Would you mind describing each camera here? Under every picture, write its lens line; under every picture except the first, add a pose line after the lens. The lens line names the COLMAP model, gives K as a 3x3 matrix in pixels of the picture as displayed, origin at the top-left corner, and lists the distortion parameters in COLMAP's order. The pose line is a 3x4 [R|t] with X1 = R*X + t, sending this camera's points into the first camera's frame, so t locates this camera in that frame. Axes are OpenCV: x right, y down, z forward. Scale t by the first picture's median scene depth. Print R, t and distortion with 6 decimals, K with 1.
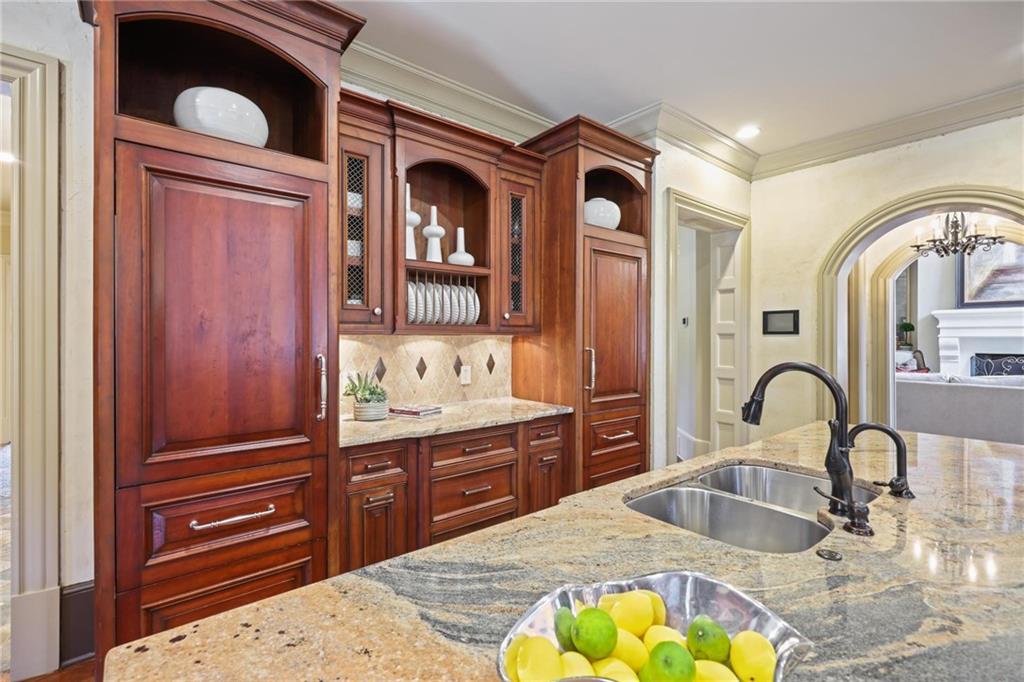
lens RADIAL K [[462.0, 0, 516.3], [0, 462.0, 340.0], [0, 0, 1]] dist [0.000648, 0.000462]
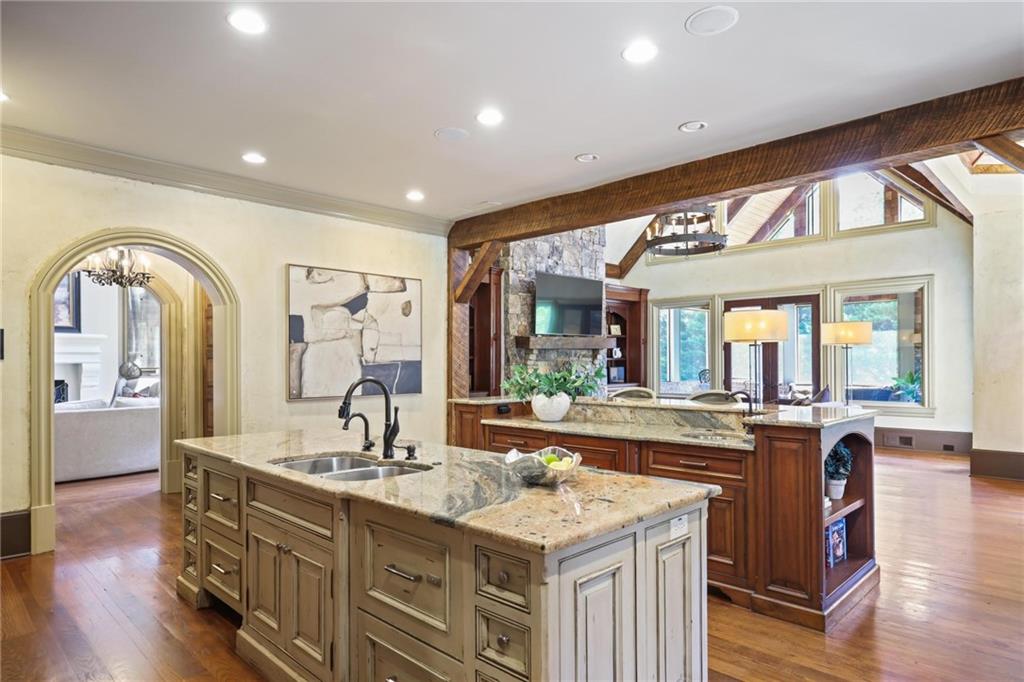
lens RADIAL K [[601.5, 0, 516.0], [0, 601.5, 359.5], [0, 0, 1]] dist [0.003211, 0.001359]
pose [[-0.105879, 0.004439, 0.994369, -2.450586], [0.008690, 0.999956, -0.003538, -0.003324], [-0.994341, 0.008267, -0.105913, 1.066297]]
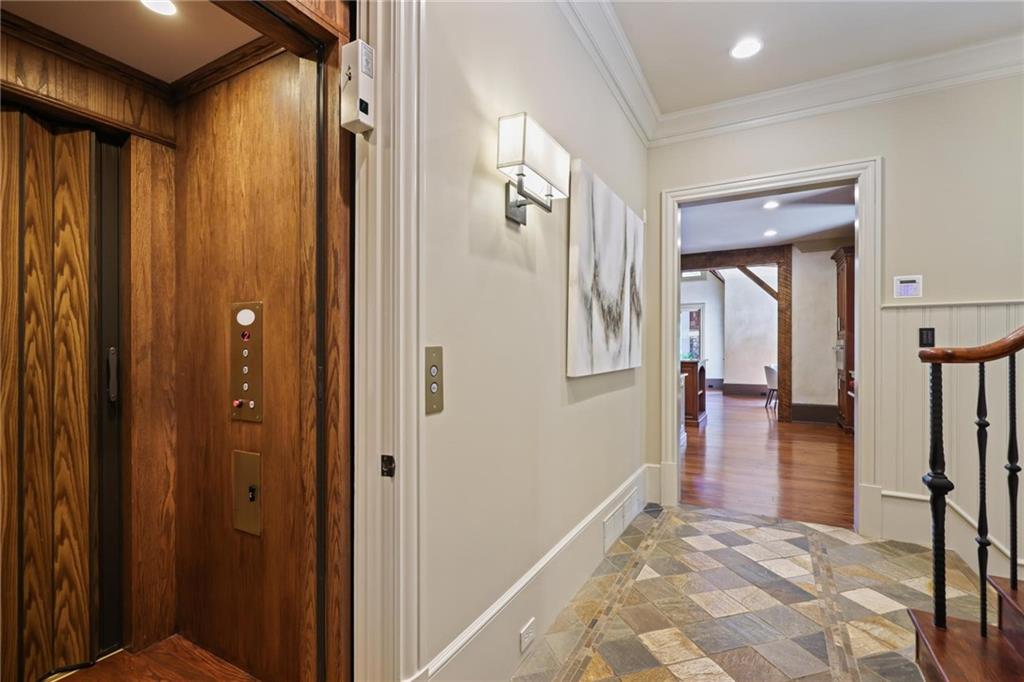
lens RADIAL K [[462.0, 0, 518.3], [0, 462.0, 354.4], [0, 0, 1]] dist [0.000648, 0.000462]
pose [[-0.368622, -0.008871, 0.929537, -5.284022], [0.006748, 0.999903, 0.012218, 0.104898], [-0.929555, 0.010776, -0.368526, 4.497866]]
